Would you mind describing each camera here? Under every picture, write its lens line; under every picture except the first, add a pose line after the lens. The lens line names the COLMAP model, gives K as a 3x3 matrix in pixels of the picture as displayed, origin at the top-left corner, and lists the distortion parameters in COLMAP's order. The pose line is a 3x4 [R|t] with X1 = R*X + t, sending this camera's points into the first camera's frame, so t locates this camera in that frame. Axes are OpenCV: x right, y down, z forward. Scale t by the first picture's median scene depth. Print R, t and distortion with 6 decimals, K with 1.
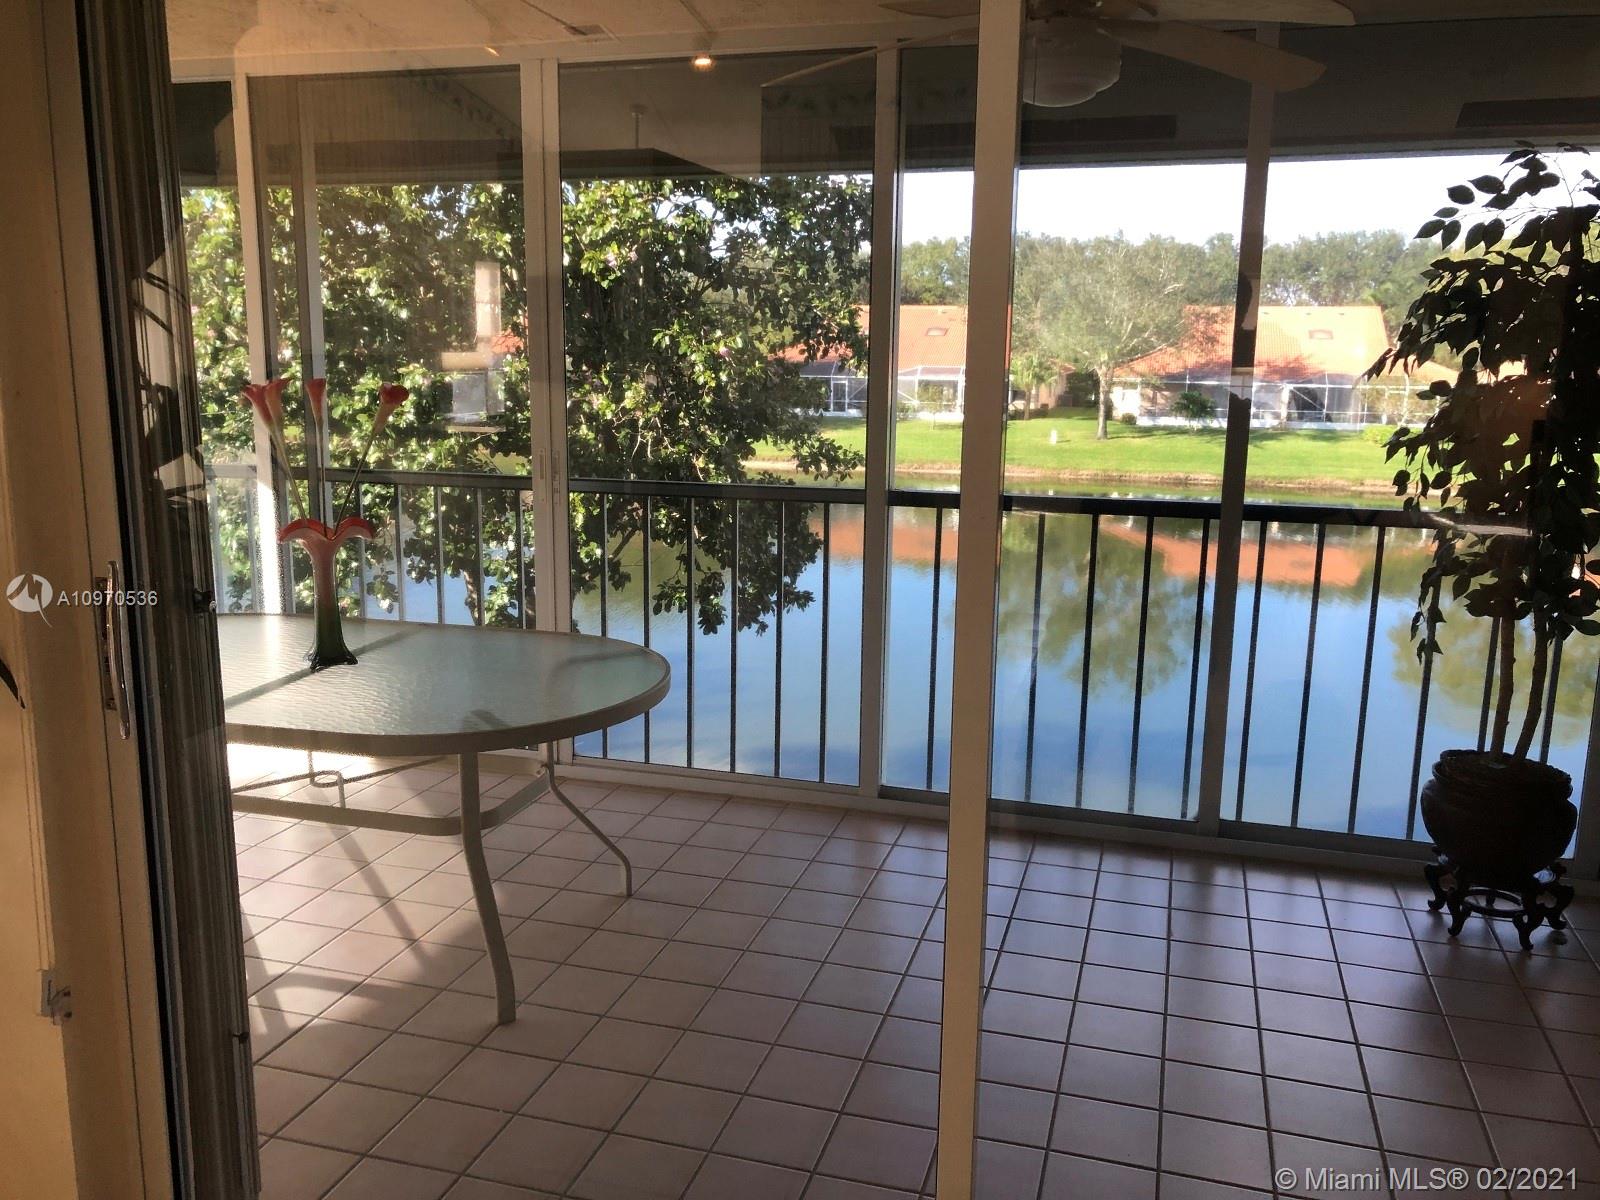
lens RADIAL K [[1307.4, 0, 800.0], [0, 1307.4, 600.0], [0, 0, 1]] dist [0.008182, 0.001500]
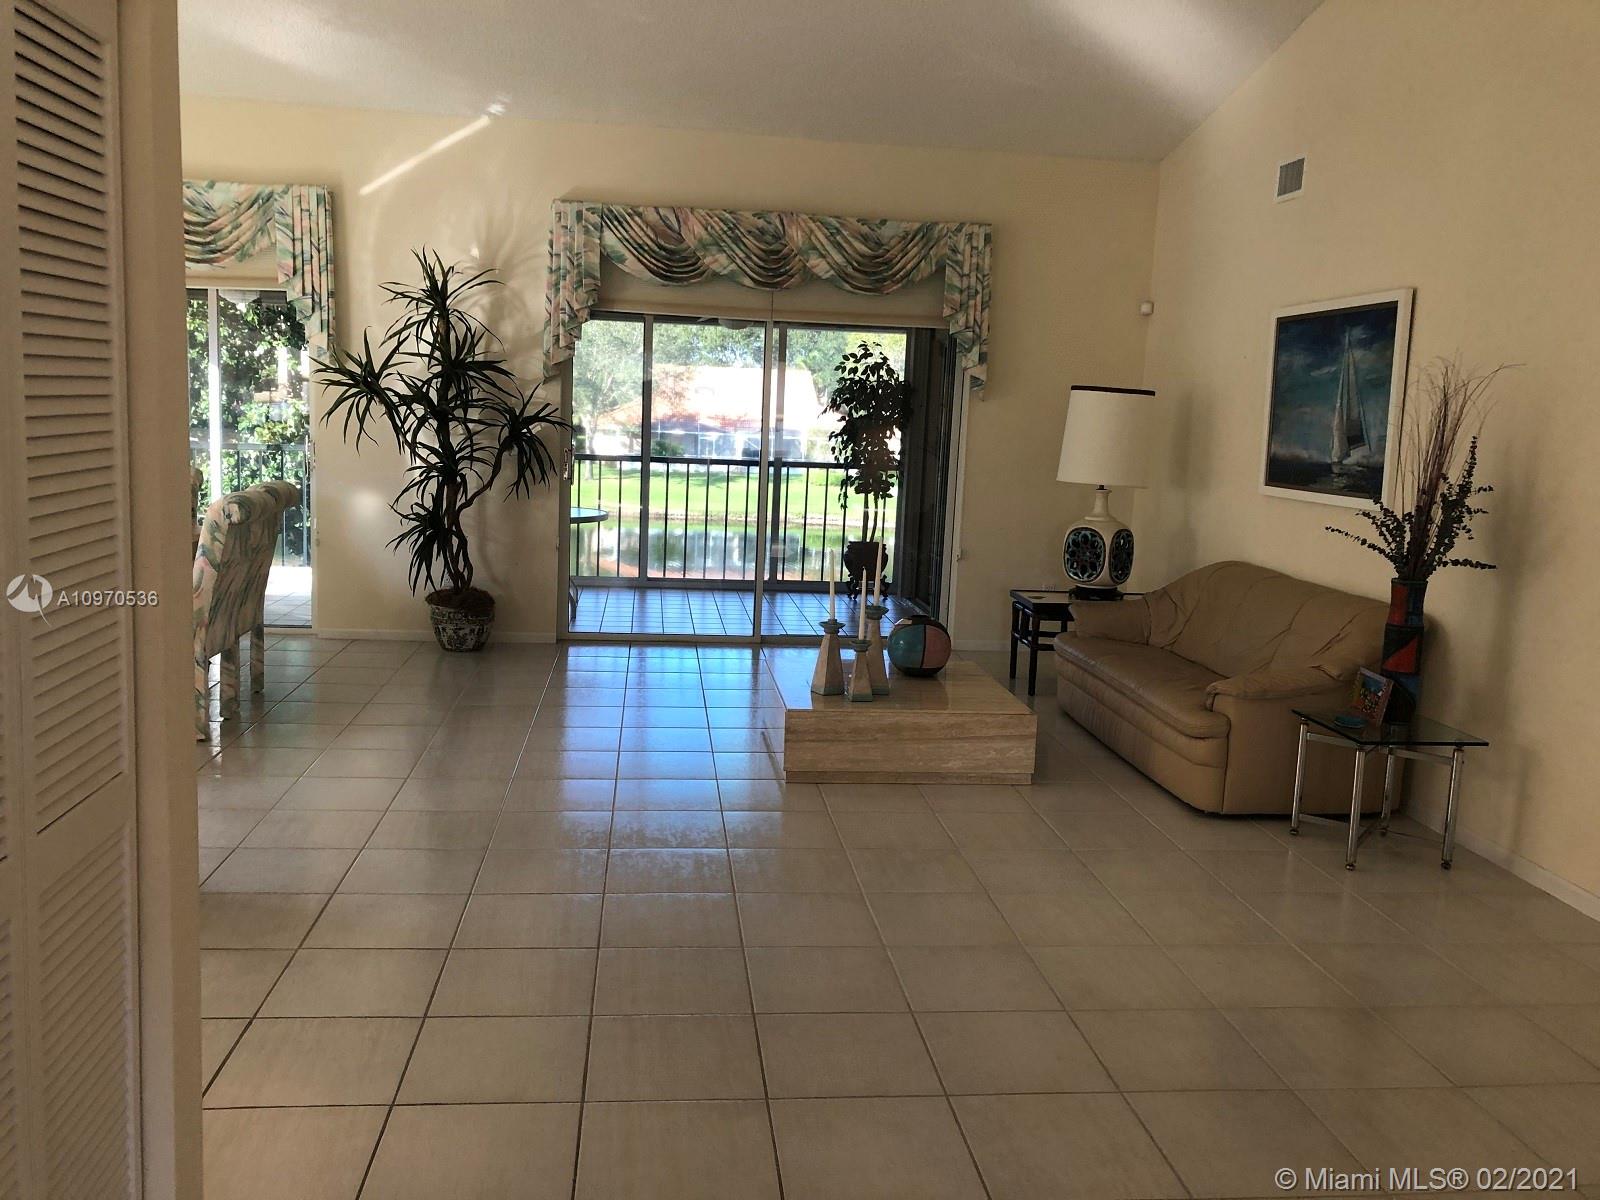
lens RADIAL K [[1307.4, 0, 800.0], [0, 1307.4, 600.0], [0, 0, 1]] dist [0.008182, 0.001500]
pose [[0.919701, -0.029858, 0.391482, -0.796268], [0.044226, 0.998637, -0.027734, 0.335235], [-0.390120, 0.042821, 0.919768, -1.715327]]
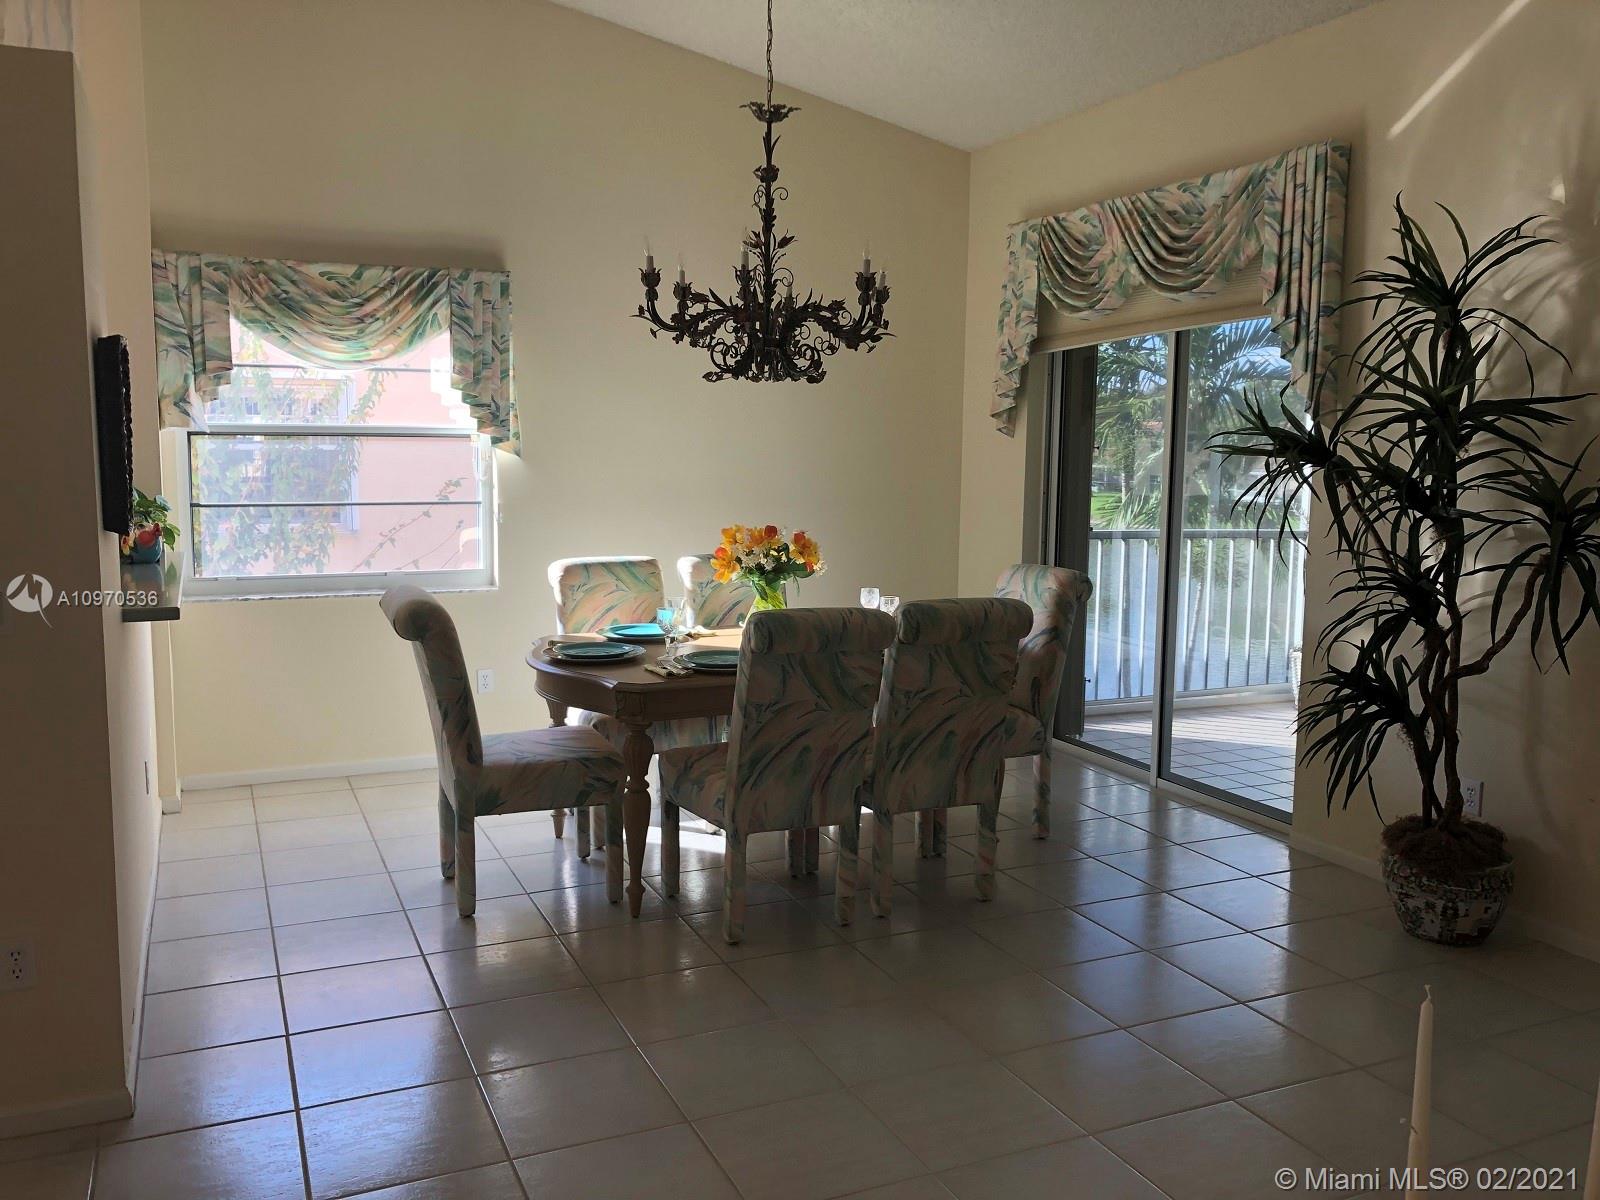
lens RADIAL K [[1307.4, 0, 800.0], [0, 1307.4, 600.0], [0, 0, 1]] dist [0.008182, 0.001500]
pose [[0.657844, 0.086172, -0.748208, 0.038966], [-0.150408, 0.988453, -0.018401, 0.137772], [0.737983, 0.124641, 0.663209, -0.701128]]
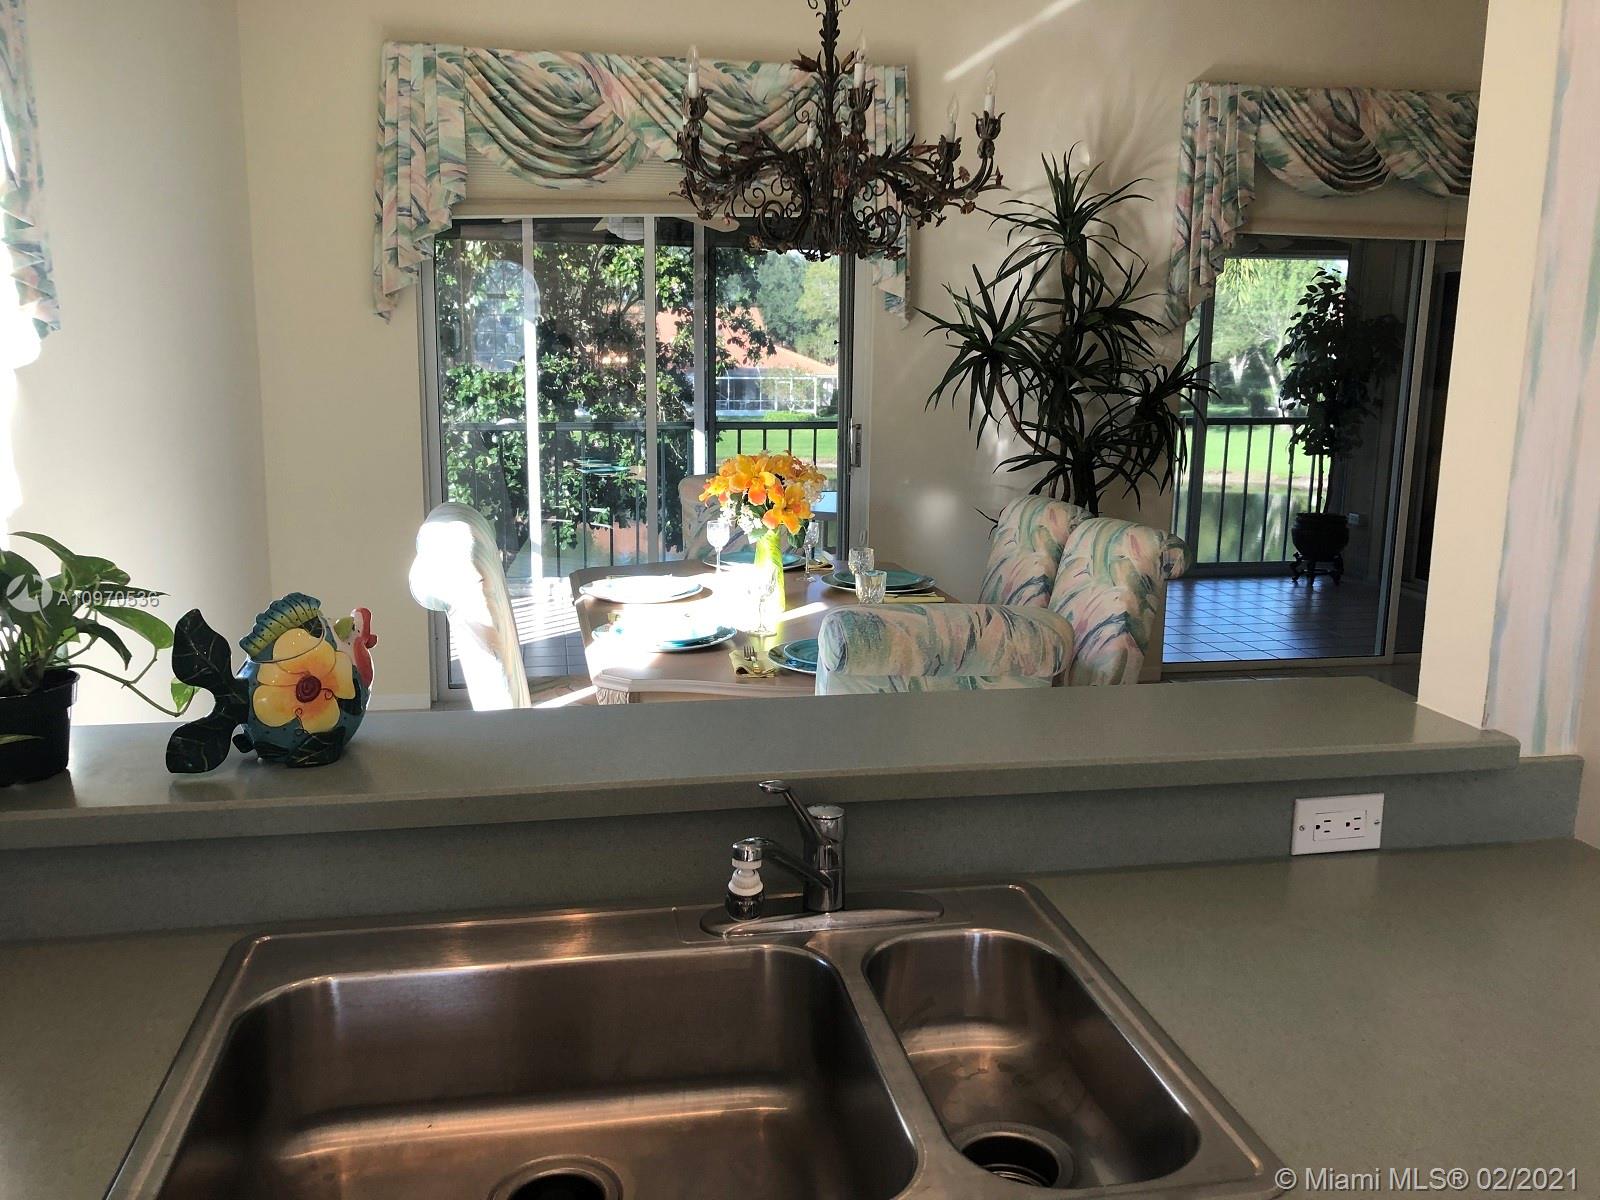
lens RADIAL K [[1308.3, 0, 800.0], [0, 1308.3, 600.0], [0, 0, 1]] dist [-0.083388, 0.188438]
pose [[0.888264, -0.089335, 0.450562, -1.501435], [0.087379, 0.995857, 0.025188, 0.137488], [-0.450945, 0.016997, 0.892390, -0.756457]]
